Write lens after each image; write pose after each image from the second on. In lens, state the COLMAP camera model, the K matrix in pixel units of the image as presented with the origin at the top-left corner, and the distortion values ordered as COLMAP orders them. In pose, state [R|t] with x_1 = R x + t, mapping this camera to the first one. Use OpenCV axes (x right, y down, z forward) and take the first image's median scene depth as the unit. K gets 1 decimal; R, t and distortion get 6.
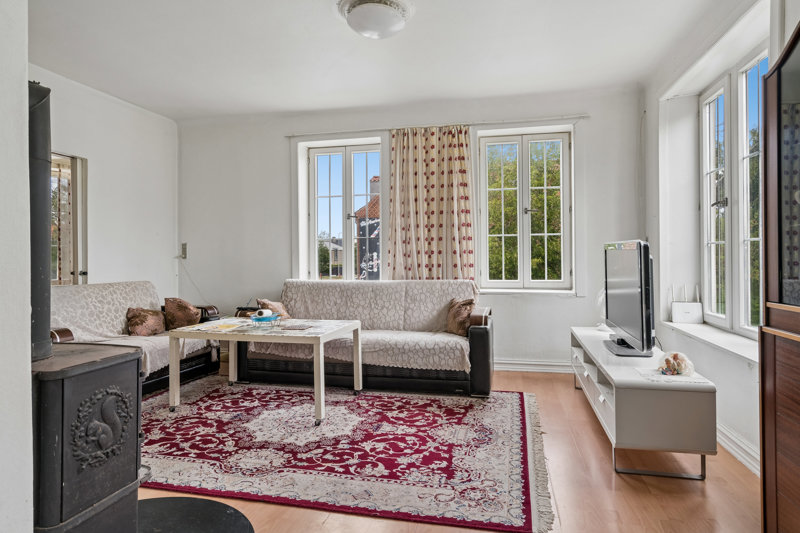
lens RADIAL K [[483.1, 0, 398.6], [0, 483.1, 260.3], [0, 0, 1]] dist [0.005505, 0.000900]
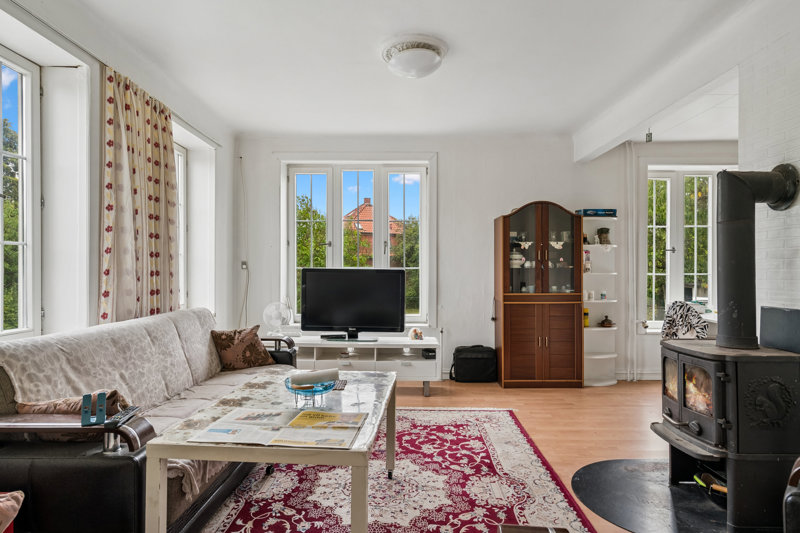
lens RADIAL K [[483.1, 0, 397.1], [0, 483.1, 282.8], [0, 0, 1]] dist [0.005505, 0.000900]
pose [[-0.219081, -0.016648, 0.975565, -1.148773], [0.008046, 0.999790, 0.018868, -0.023641], [-0.975674, 0.011983, -0.218901, 1.344562]]
